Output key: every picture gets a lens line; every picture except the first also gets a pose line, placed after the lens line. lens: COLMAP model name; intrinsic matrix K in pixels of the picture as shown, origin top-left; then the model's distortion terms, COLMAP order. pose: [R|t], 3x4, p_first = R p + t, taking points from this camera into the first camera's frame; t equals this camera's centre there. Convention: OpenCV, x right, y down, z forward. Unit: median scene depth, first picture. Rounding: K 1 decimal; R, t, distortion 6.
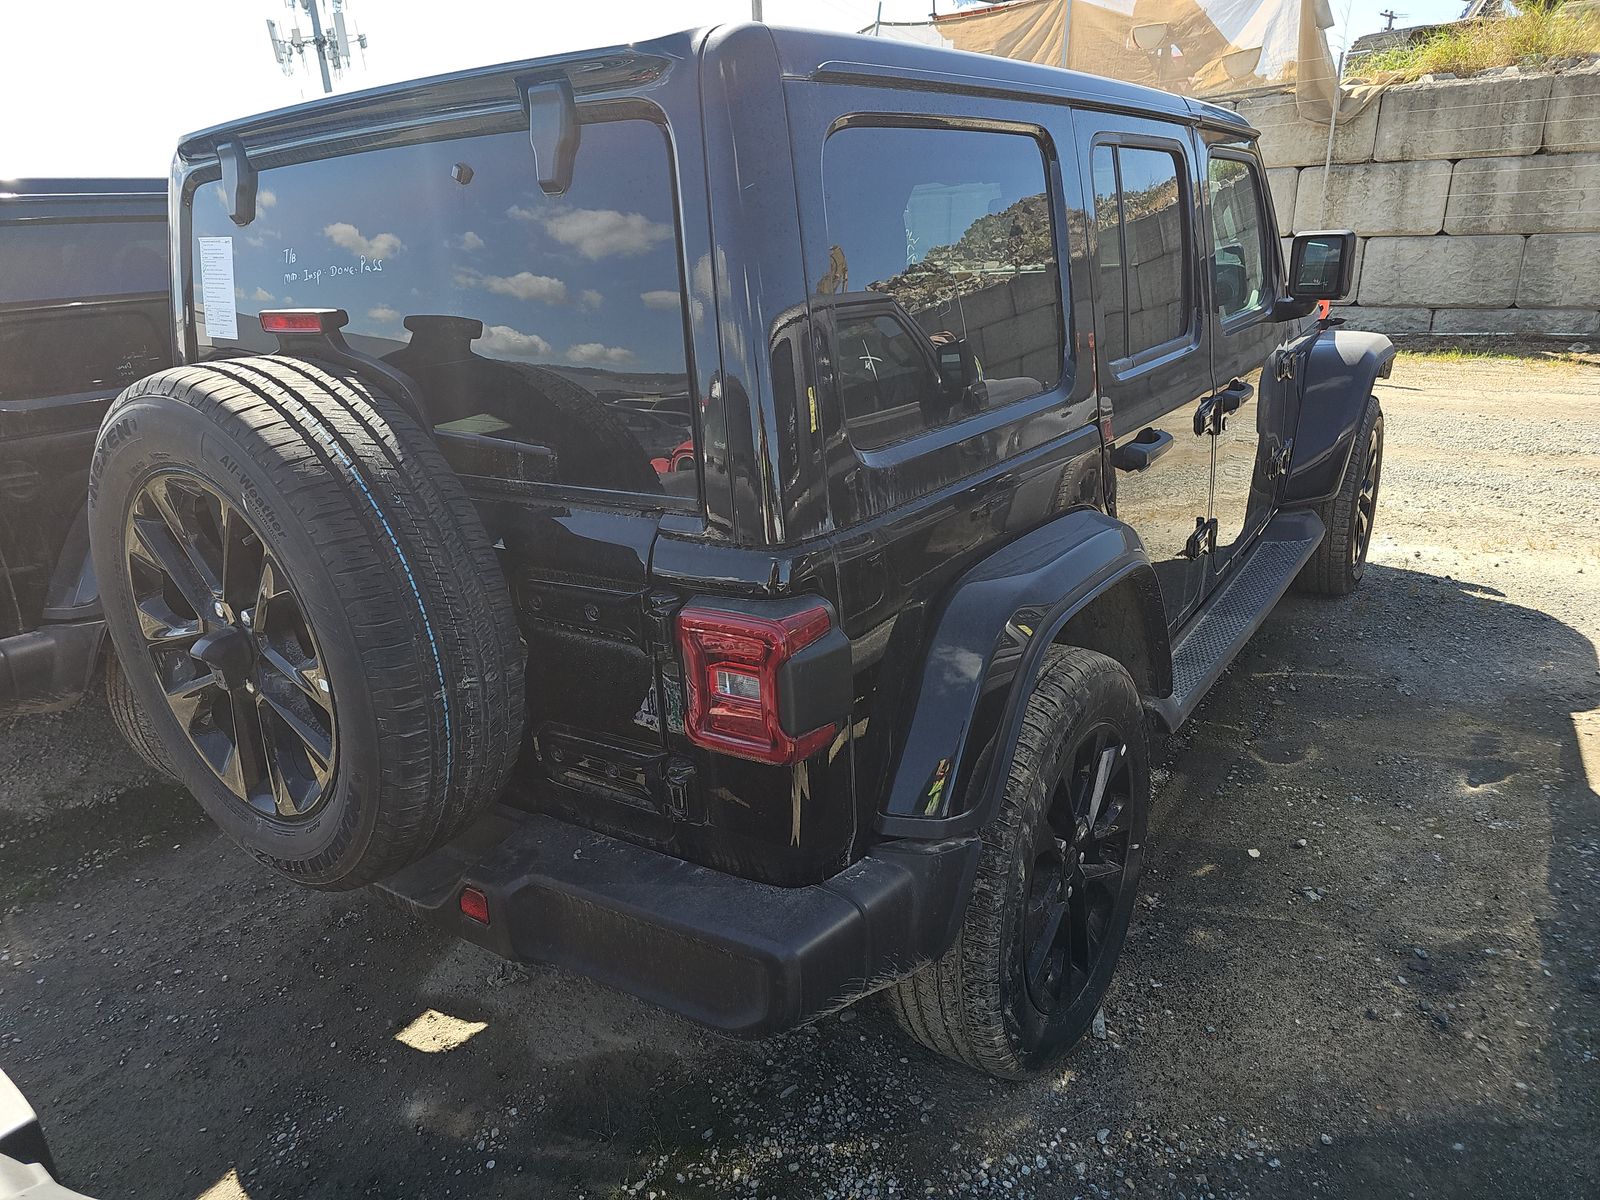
lens RADIAL K [[1079.1, 0, 786.0], [0, 1079.1, 603.4], [0, 0, 1]] dist [0.045776, -0.034174]
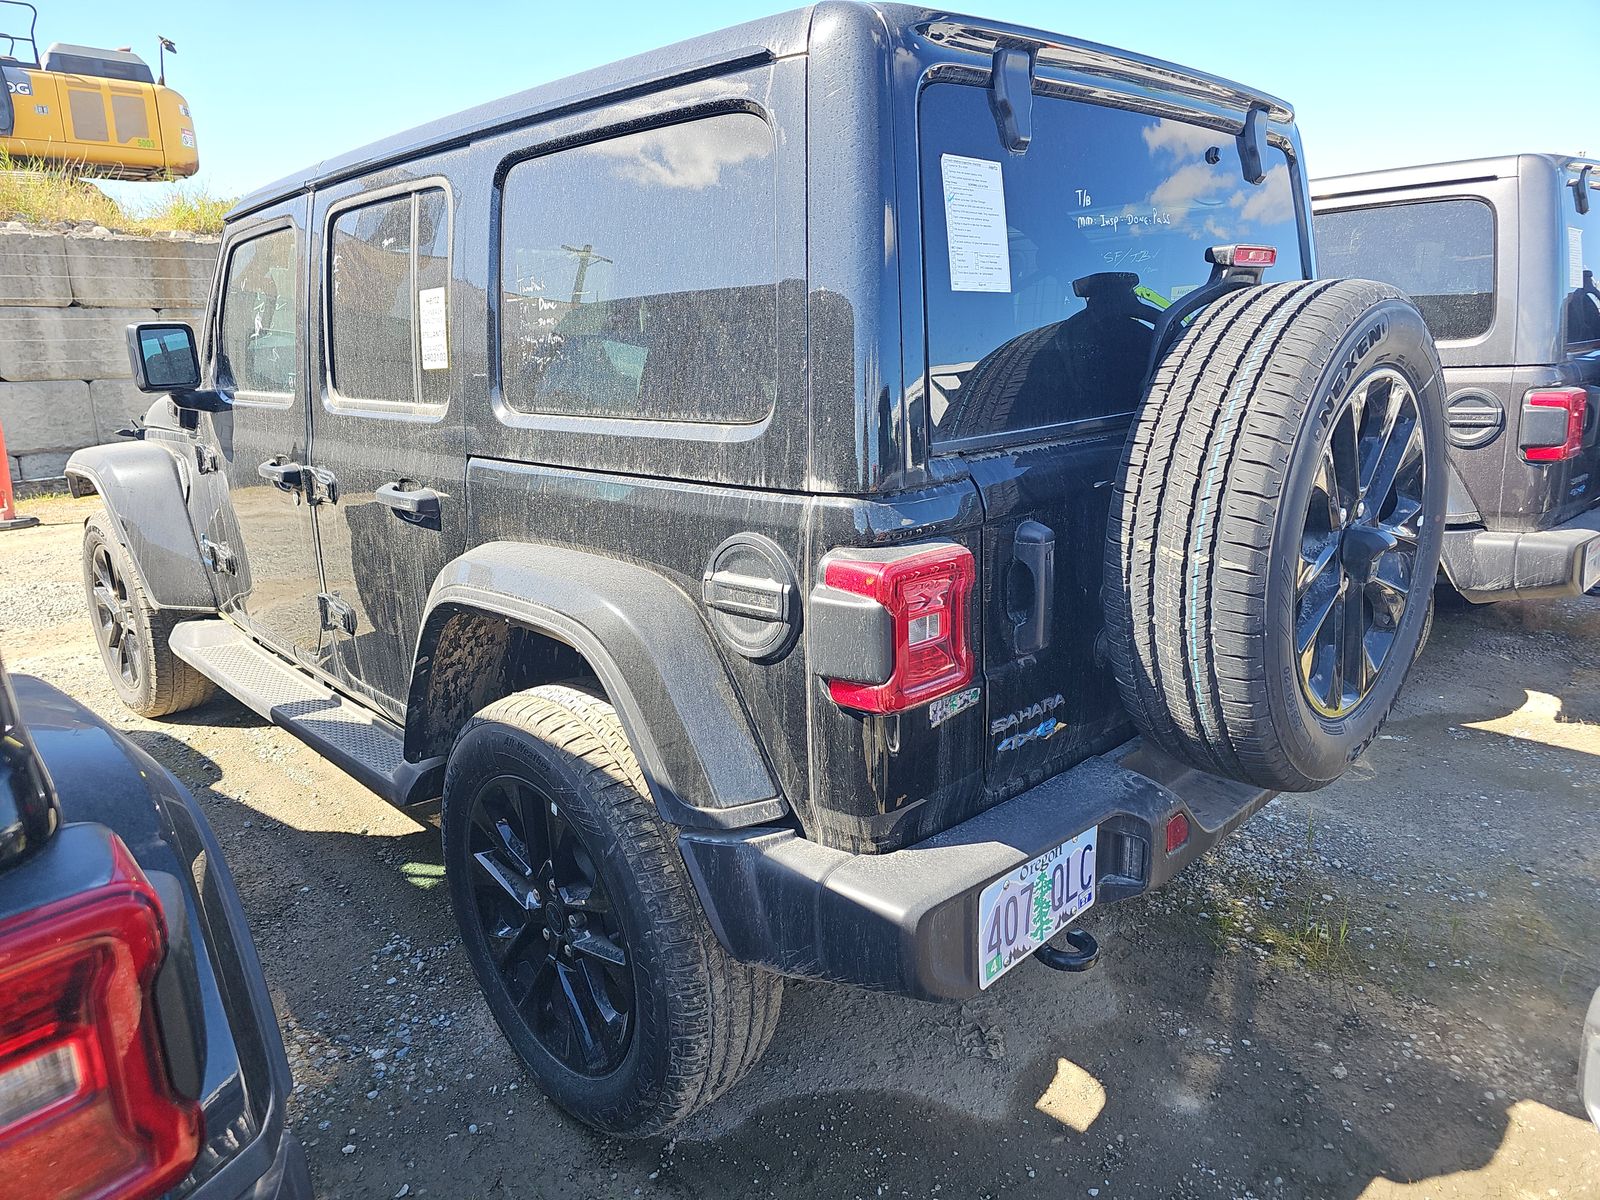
lens RADIAL K [[1082.0, 0, 804.5], [0, 1082.0, 593.6], [0, 0, 1]] dist [0.043592, -0.032291]
pose [[0.154935, -0.183161, 0.970797, -1.174857], [0.344093, 0.931137, 0.120763, -0.165866], [-0.926065, 0.315334, 0.207290, 0.929100]]
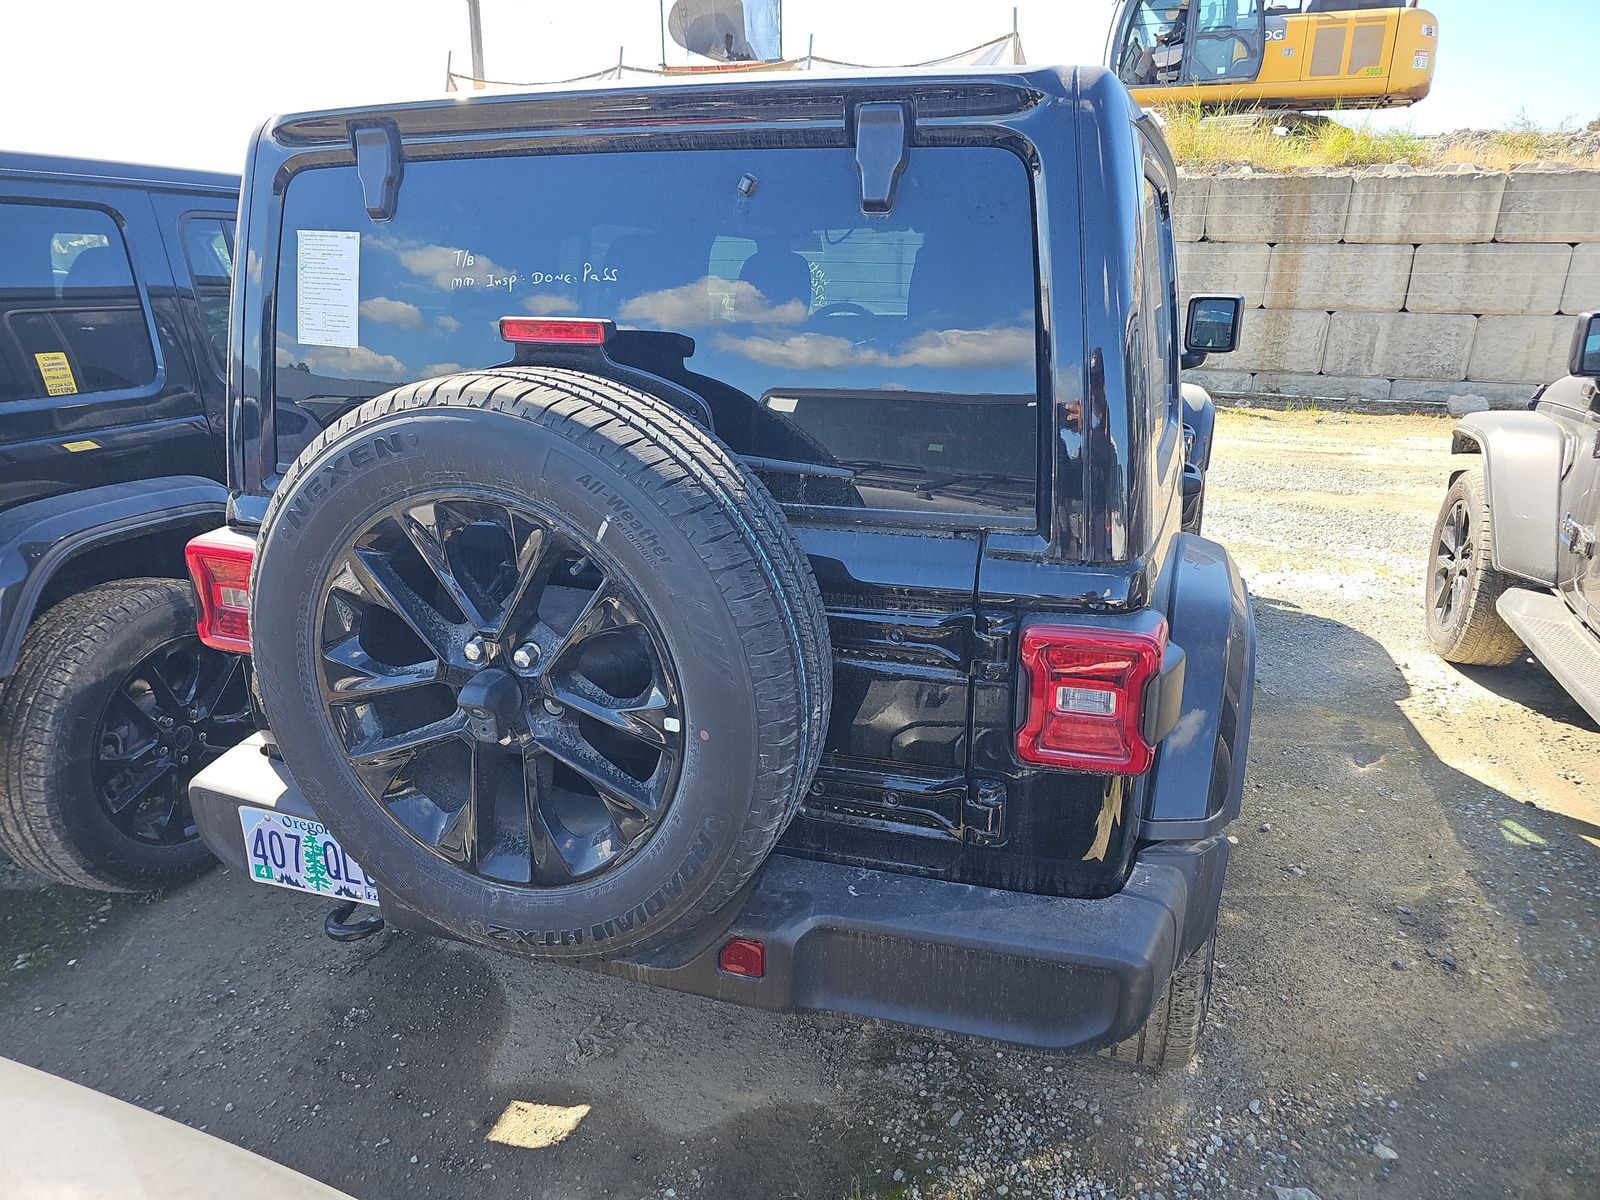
lens RADIAL K [[1082.0, 0, 804.5], [0, 1082.0, 593.6], [0, 0, 1]] dist [0.043592, -0.032291]
pose [[0.954311, -0.027622, 0.297535, -0.379741], [0.040965, 0.998411, -0.038700, 0.002807], [-0.295994, 0.049121, 0.953926, 0.060217]]
